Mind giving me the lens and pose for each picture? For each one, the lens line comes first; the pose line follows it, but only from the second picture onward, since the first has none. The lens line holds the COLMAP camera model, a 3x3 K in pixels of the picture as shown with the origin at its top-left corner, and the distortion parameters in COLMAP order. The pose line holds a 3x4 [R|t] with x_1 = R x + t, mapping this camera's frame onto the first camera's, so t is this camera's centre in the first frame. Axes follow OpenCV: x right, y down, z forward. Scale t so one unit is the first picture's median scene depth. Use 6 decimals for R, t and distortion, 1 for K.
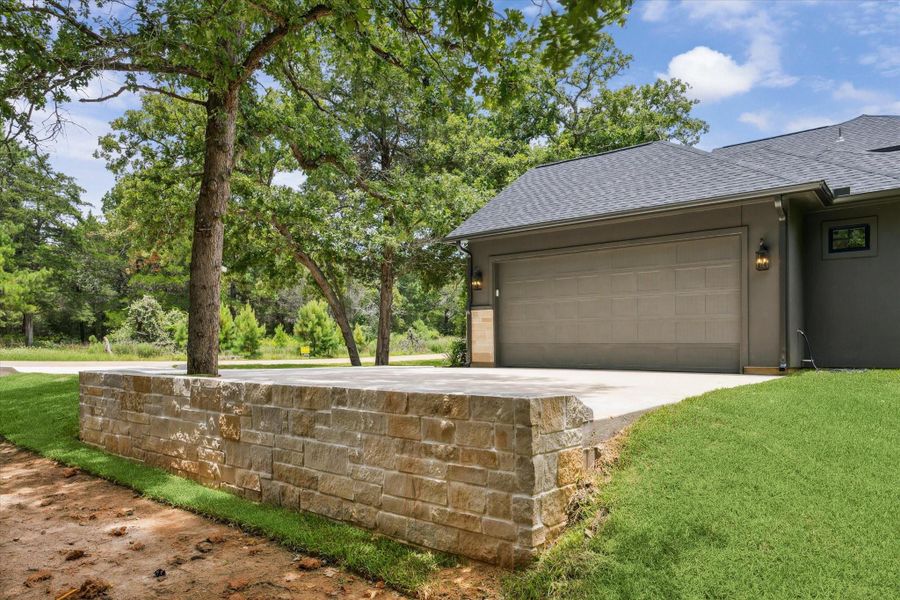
lens RADIAL K [[654.2, 0, 450.0], [0, 654.2, 300.0], [0, 0, 1]] dist [-0.010743, -0.002457]
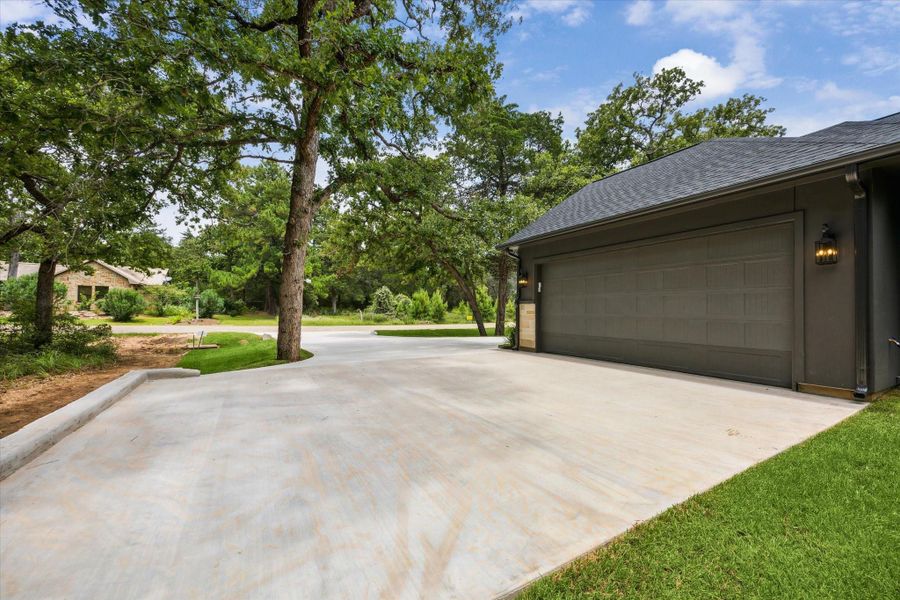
lens RADIAL K [[367.8, 0, 447.8], [0, 367.8, 292.8], [0, 0, 1]] dist [0.000396, 0.000214]
pose [[0.924652, -0.016037, -0.380475, 0.167253], [0.028887, 0.999188, 0.028085, -0.027681], [0.379715, -0.036960, 0.924365, 0.307113]]
